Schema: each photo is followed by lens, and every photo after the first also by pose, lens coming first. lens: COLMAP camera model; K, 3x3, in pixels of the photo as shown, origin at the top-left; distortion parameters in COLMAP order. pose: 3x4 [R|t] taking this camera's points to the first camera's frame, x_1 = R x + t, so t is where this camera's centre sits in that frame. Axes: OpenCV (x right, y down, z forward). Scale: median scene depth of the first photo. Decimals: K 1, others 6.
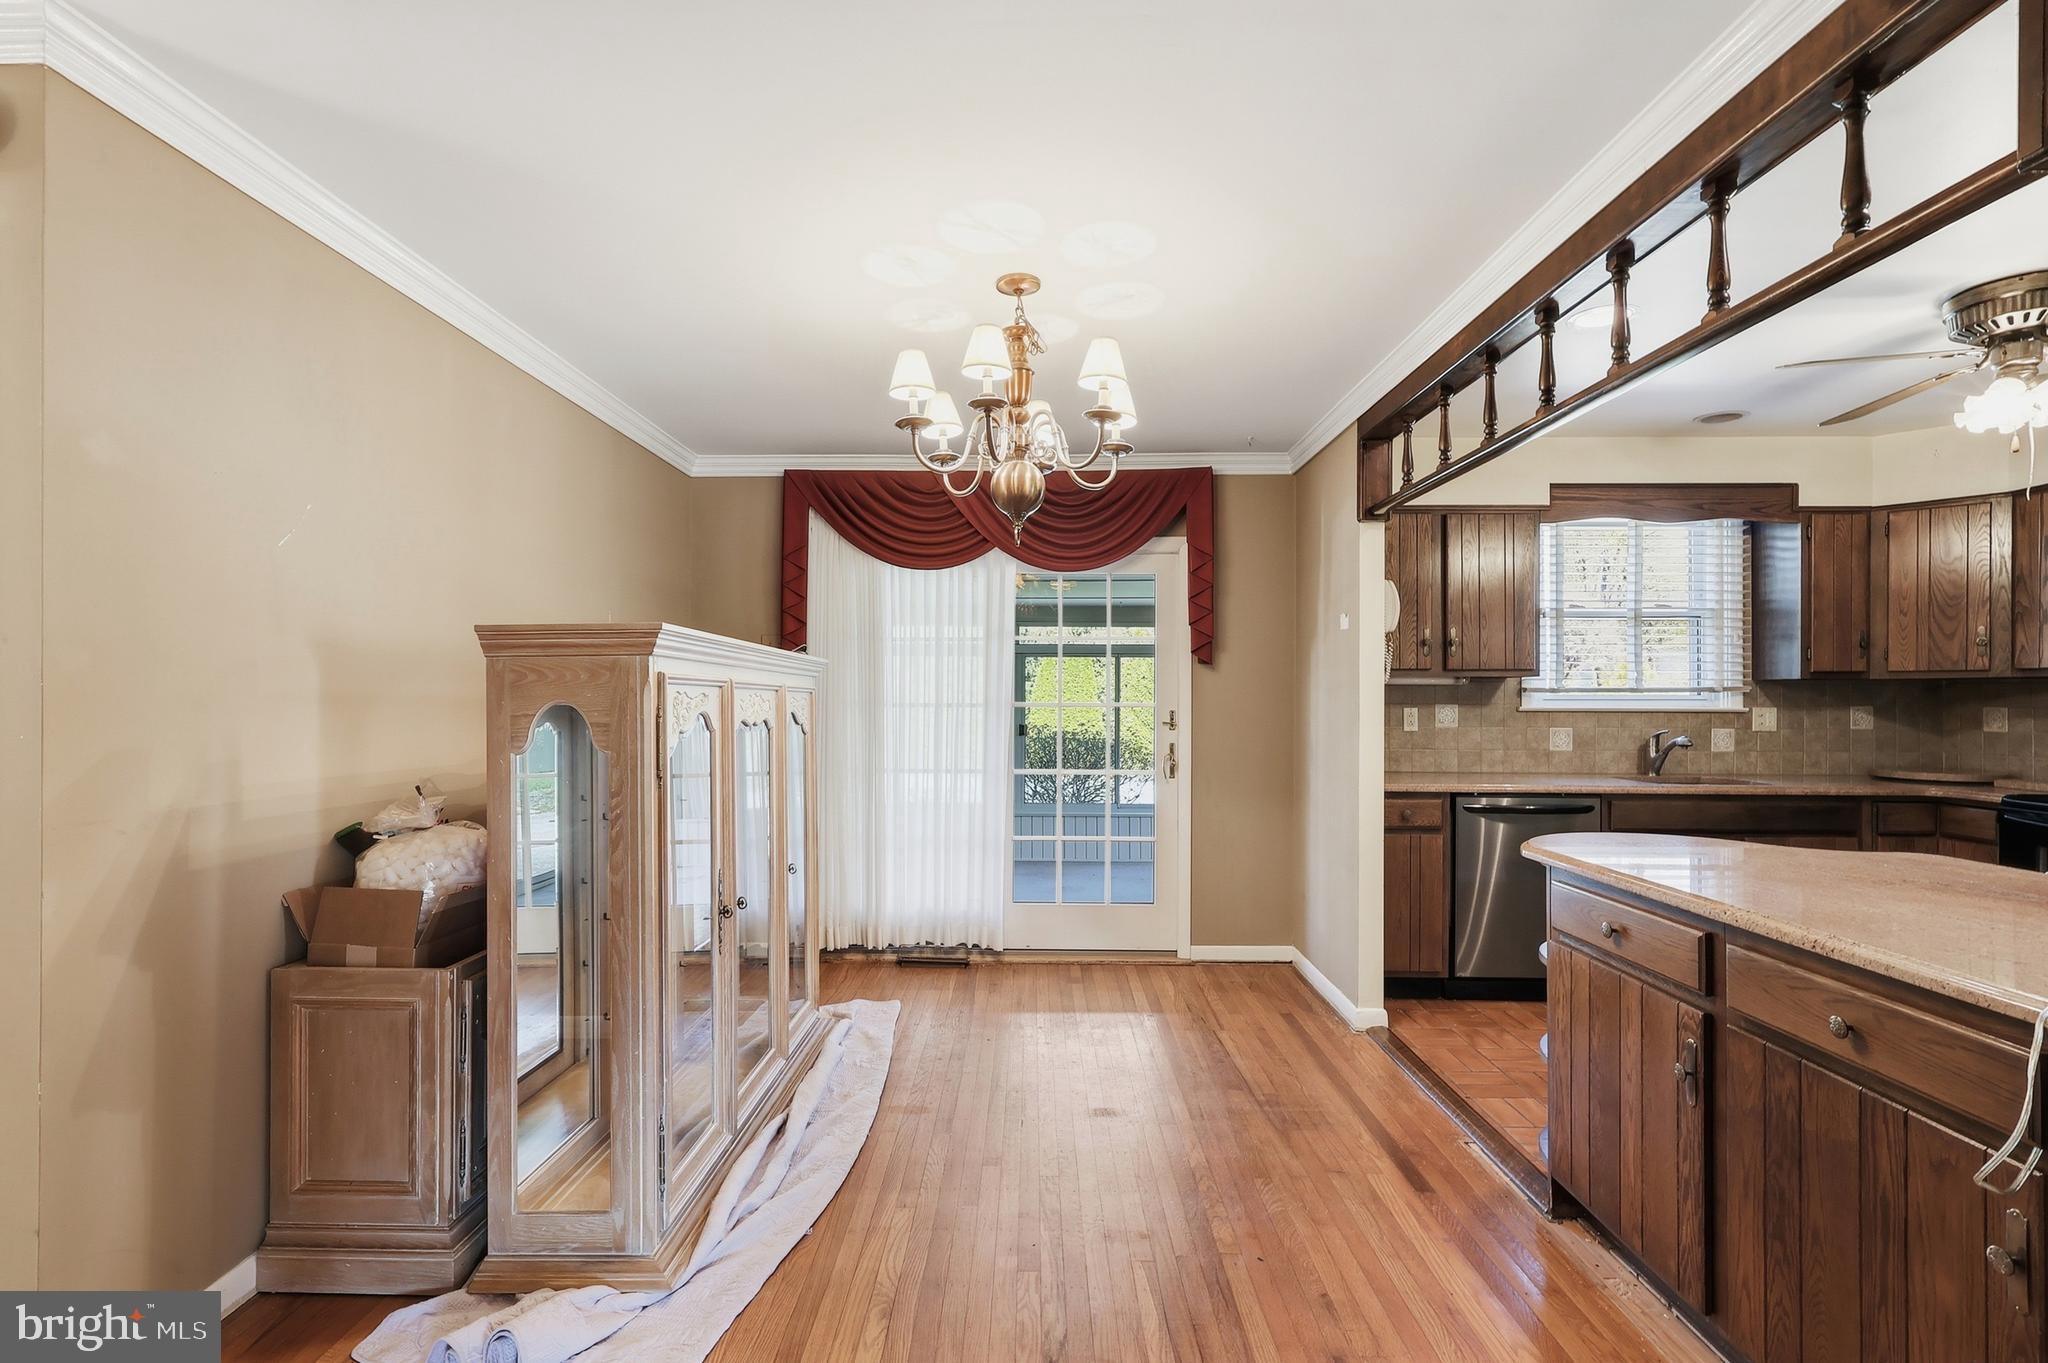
lens RADIAL K [[965.6, 0, 1011.3], [0, 965.6, 693.9], [0, 0, 1]] dist [-0.005222, 0.000944]
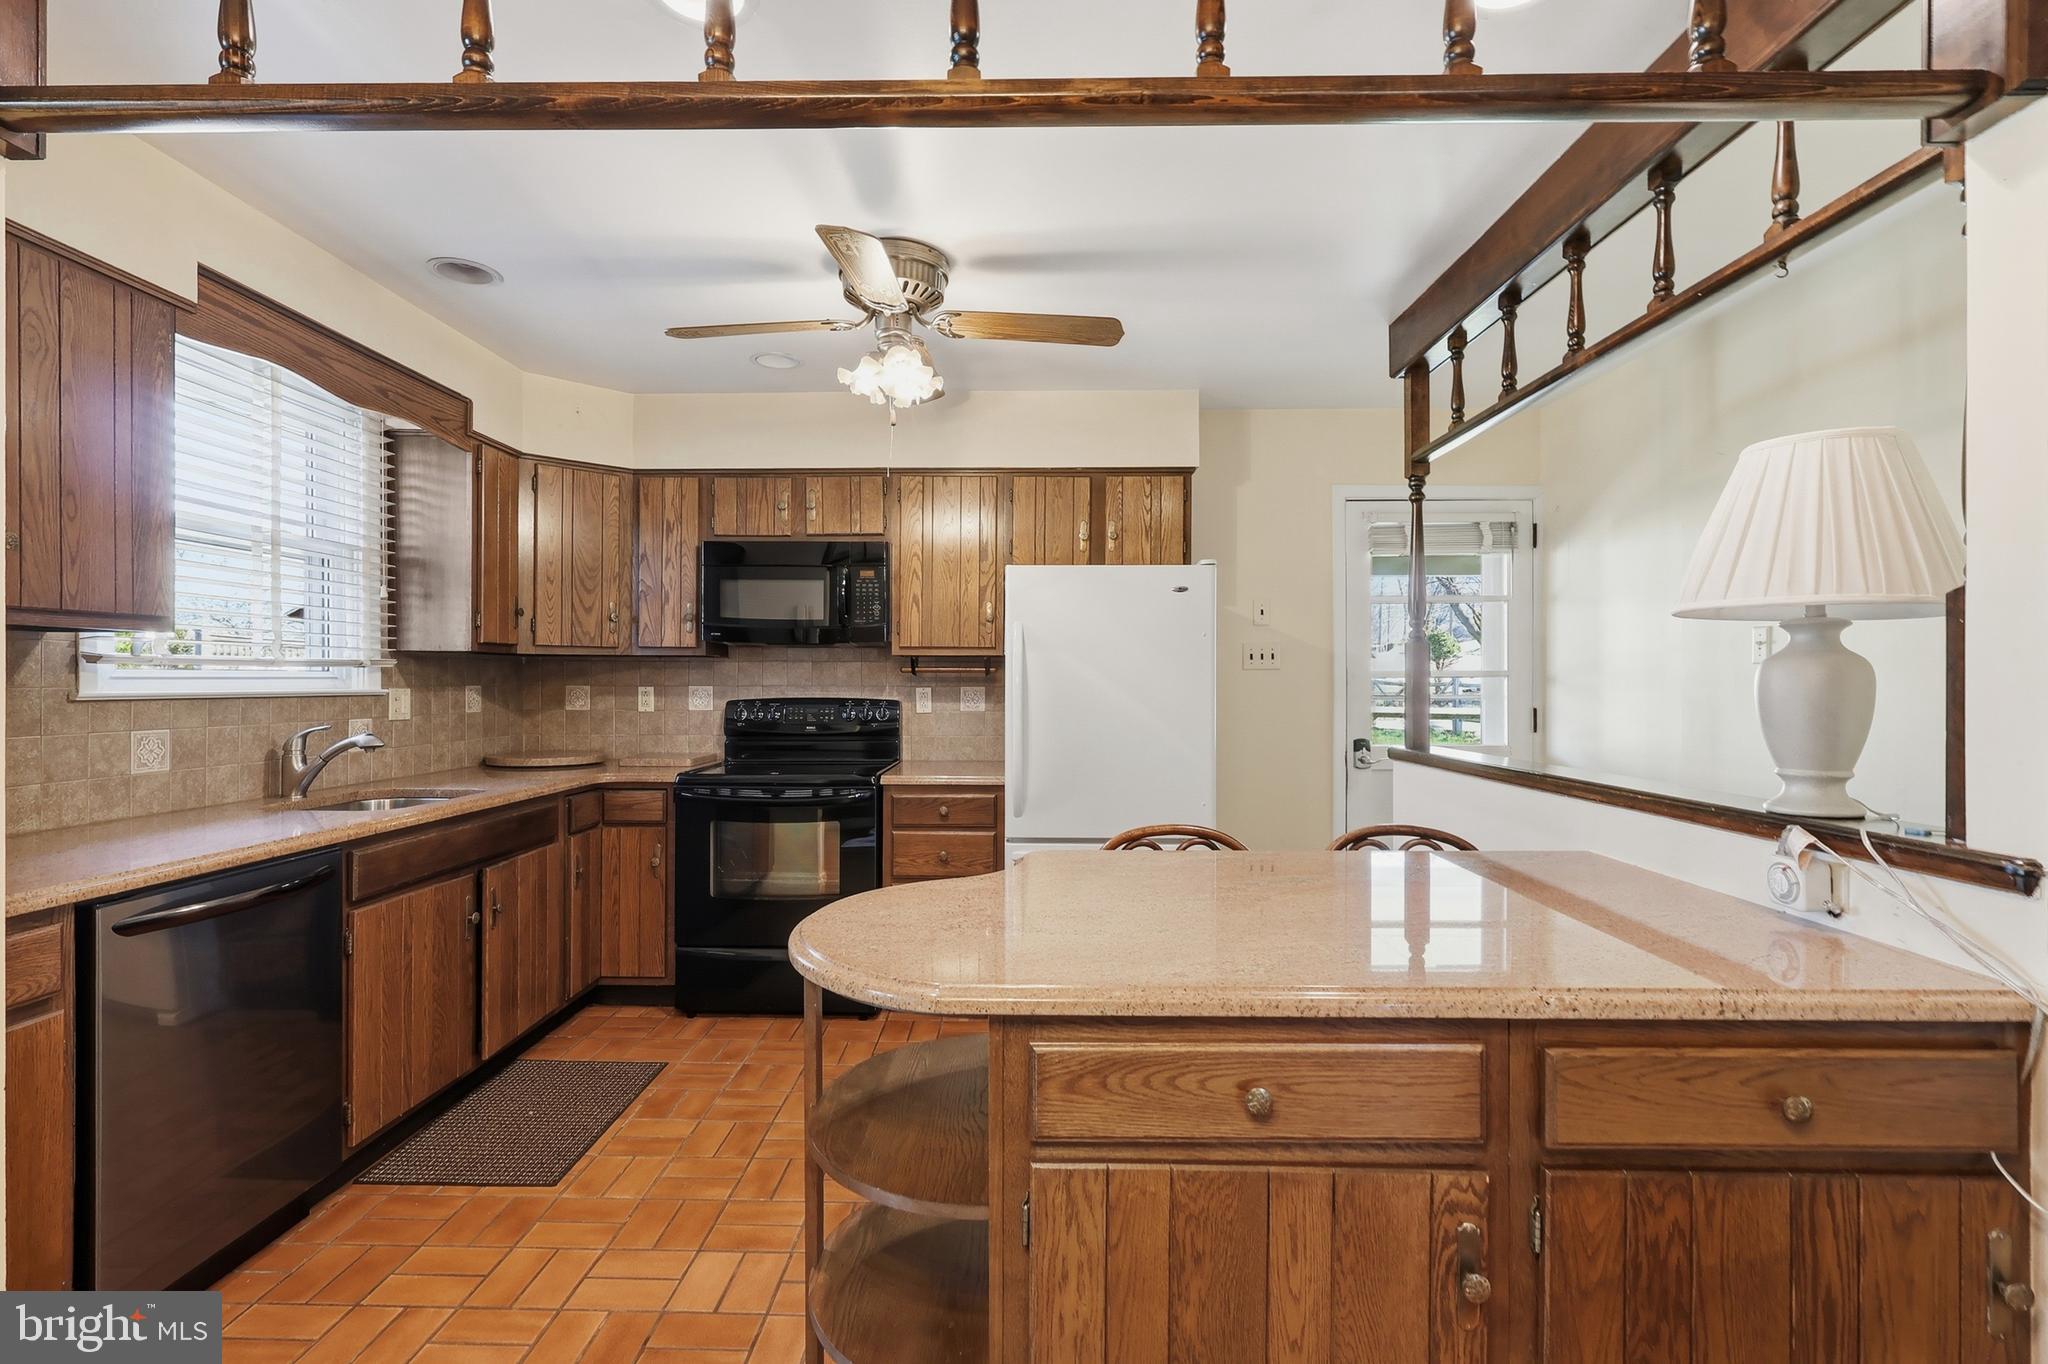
lens RADIAL K [[965.6, 0, 1004.7], [0, 965.6, 679.5], [0, 0, 1]] dist [-0.005222, 0.000944]
pose [[-0.001836, -0.000873, 0.999998, 0.036102], [-0.005696, 0.999983, 0.000863, 0.004045], [-0.999982, -0.005695, -0.001841, 0.551512]]
